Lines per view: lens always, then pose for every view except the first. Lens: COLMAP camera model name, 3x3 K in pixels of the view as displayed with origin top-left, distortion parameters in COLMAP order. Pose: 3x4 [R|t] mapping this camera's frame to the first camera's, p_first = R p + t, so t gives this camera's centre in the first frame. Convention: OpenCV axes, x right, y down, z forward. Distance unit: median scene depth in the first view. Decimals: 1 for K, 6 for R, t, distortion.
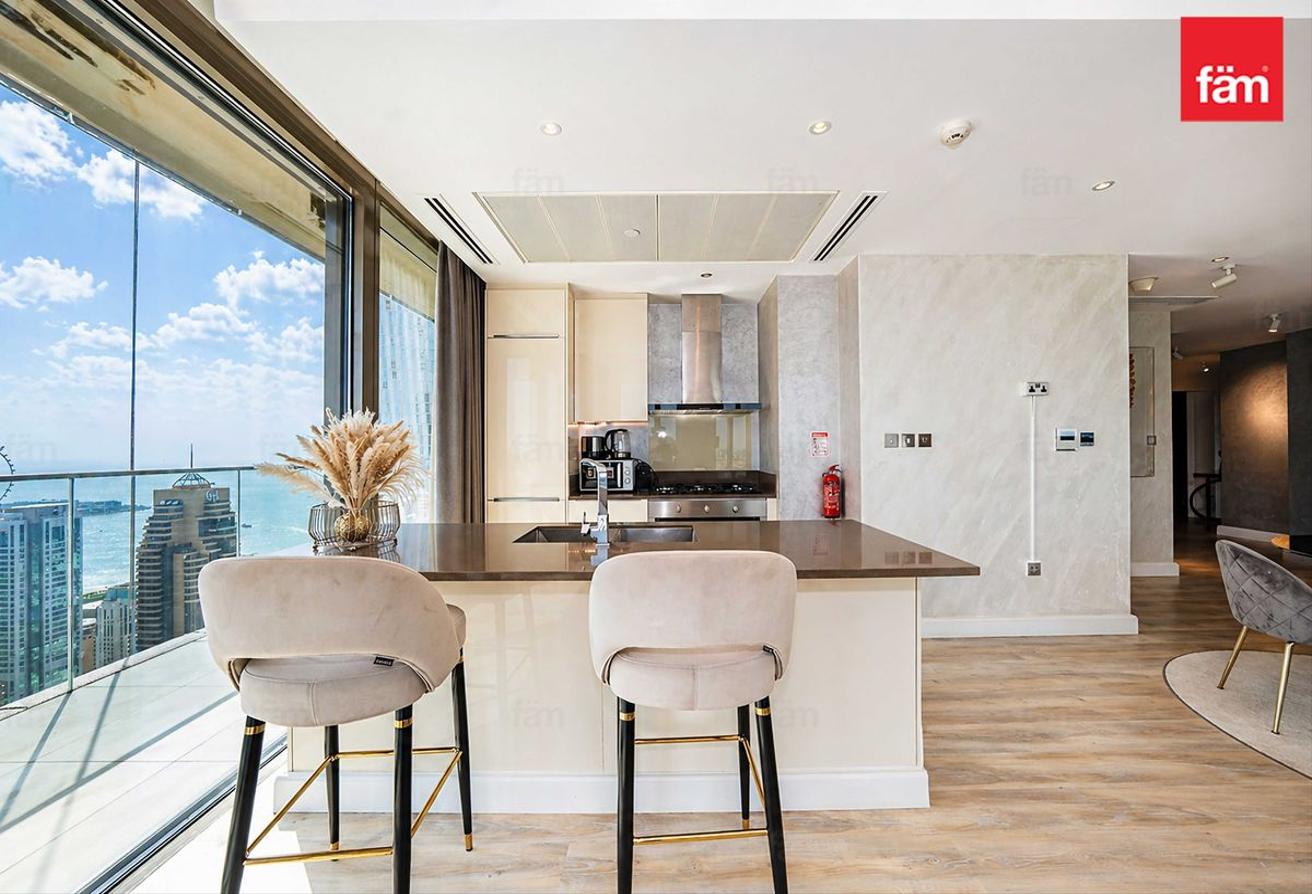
lens RADIAL K [[464.1, 0, 651.3], [0, 464.1, 446.8], [0, 0, 1]] dist [-0.012859, 0.000546]
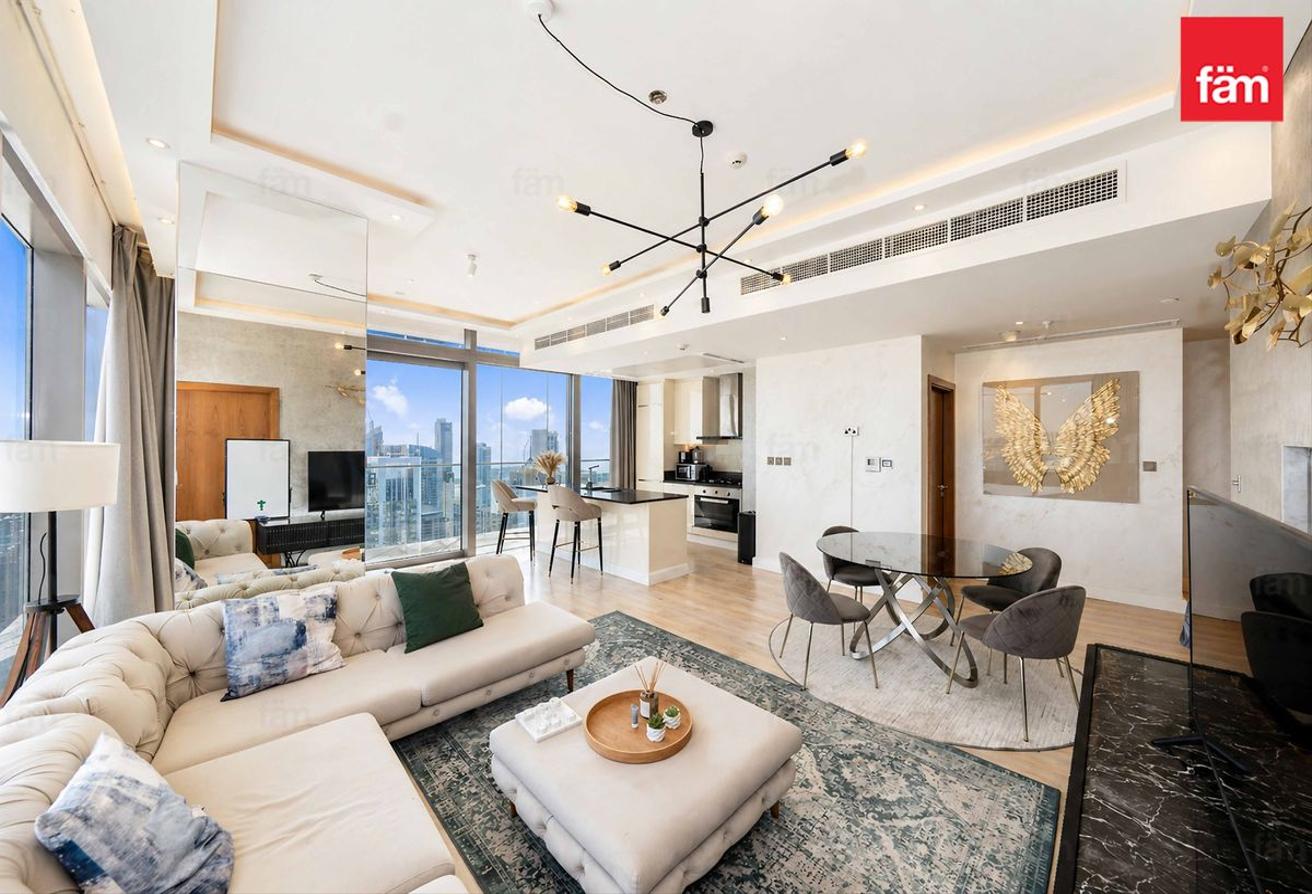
lens RADIAL K [[464.1, 0, 658.8], [0, 464.1, 440.1], [0, 0, 1]] dist [-0.012859, 0.000546]
pose [[0.712802, 0.007316, -0.701327, 1.089823], [-0.005599, 0.999973, 0.004741, -0.073254], [0.701343, 0.000547, 0.712824, -0.439107]]
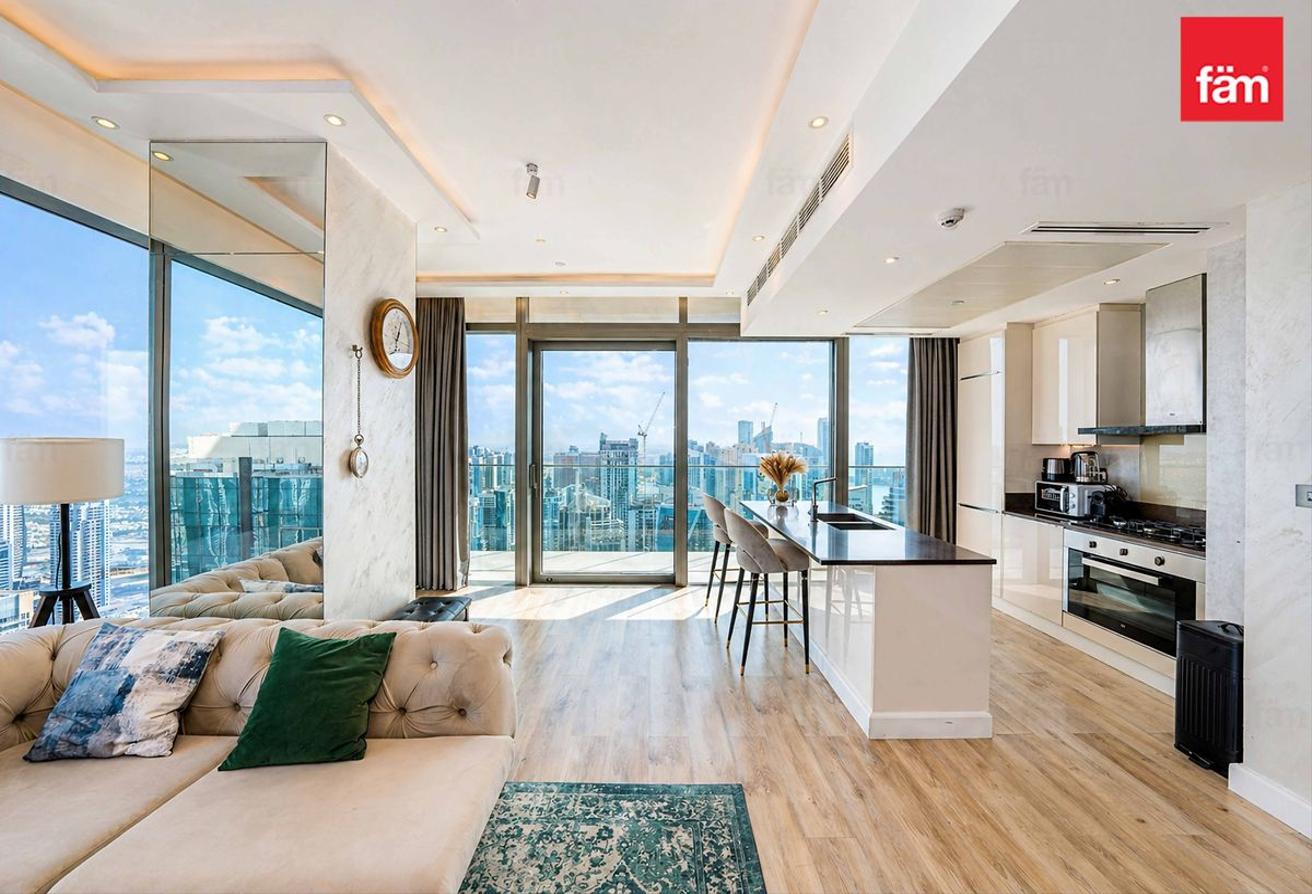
lens RADIAL K [[464.1, 0, 656.0], [0, 464.1, 437.9], [0, 0, 1]] dist [-0.012859, 0.000546]
pose [[0.001896, 0.004912, -0.999986, 0.812047], [0.001655, 0.999987, 0.004915, -0.066951], [0.999997, -0.001664, 0.001888, 0.116179]]
